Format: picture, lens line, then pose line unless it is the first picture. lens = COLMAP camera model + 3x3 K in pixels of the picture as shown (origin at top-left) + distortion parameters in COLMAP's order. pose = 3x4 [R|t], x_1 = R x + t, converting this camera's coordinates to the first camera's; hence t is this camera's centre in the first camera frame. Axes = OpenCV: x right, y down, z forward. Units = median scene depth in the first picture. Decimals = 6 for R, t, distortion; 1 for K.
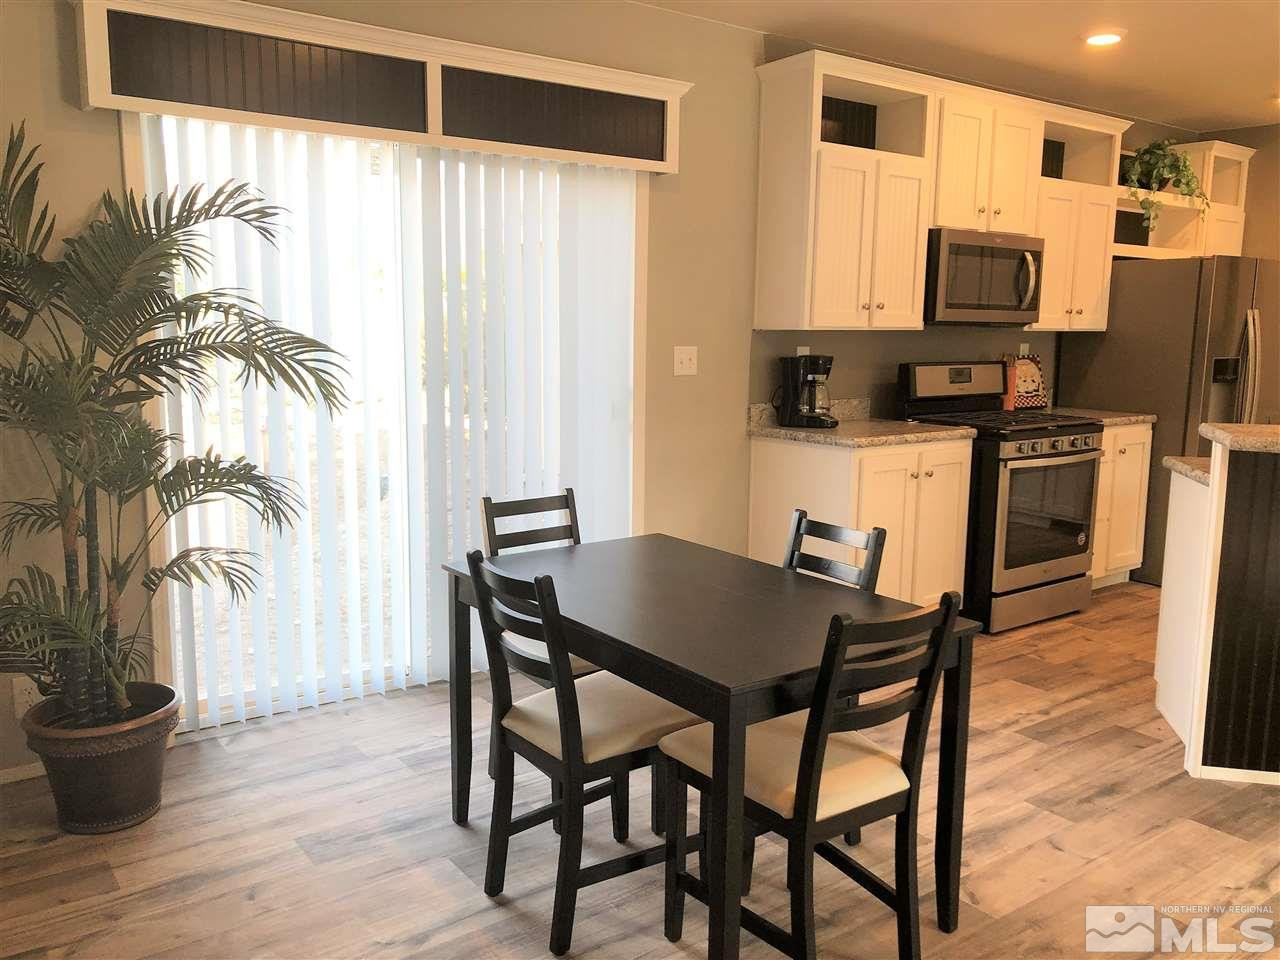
lens RADIAL K [[1046.6, 0, 649.1], [0, 1046.6, 482.8], [0, 0, 1]] dist [0.021226, -0.017128]
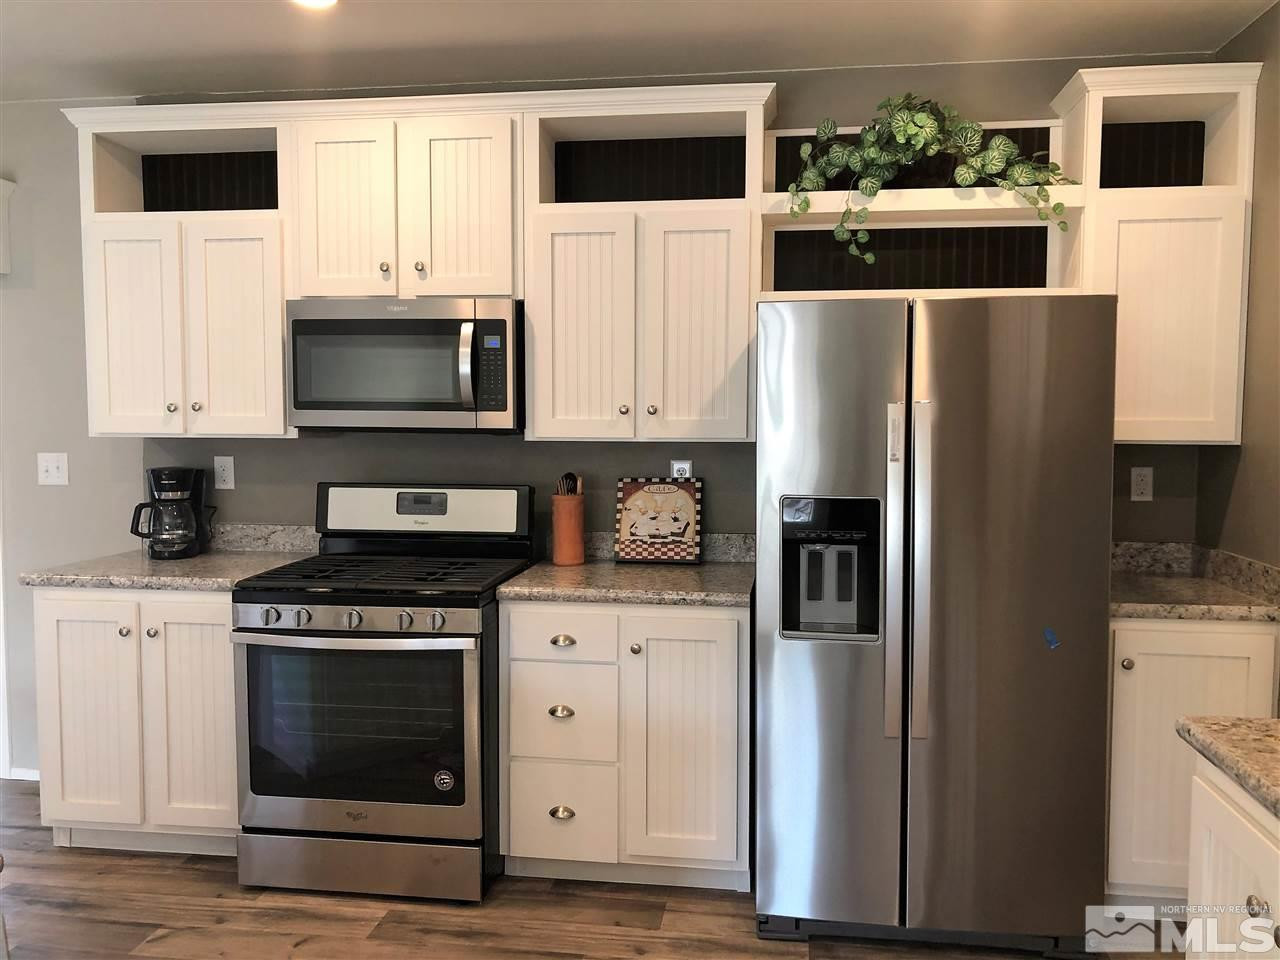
lens RADIAL K [[1043.1, 0, 645.6], [0, 1043.1, 481.2], [0, 0, 1]] dist [0.089359, -0.182557]
pose [[0.709543, 0.038043, -0.703635, 0.998706], [-0.101435, 0.993656, -0.048564, -0.110159], [0.697323, 0.105831, 0.708901, 0.686098]]
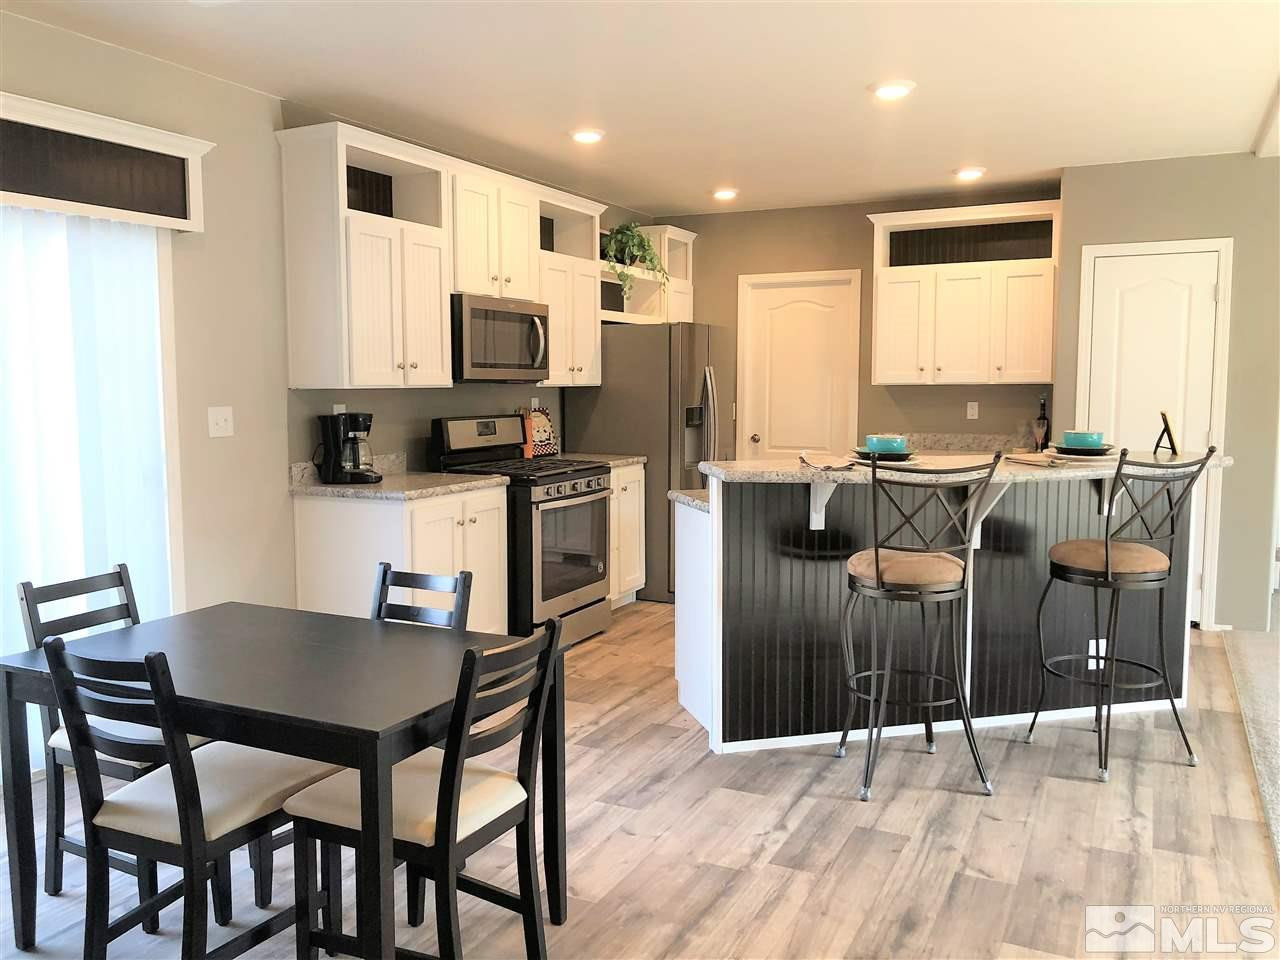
lens RADIAL K [[1043.1, 0, 645.6], [0, 1043.1, 481.2], [0, 0, 1]] dist [0.089359, -0.182557]
pose [[0.886968, -0.057873, 0.458190, -0.062974], [0.080878, 0.996250, -0.030732, -0.001212], [-0.454693, 0.064315, 0.888323, -0.036480]]
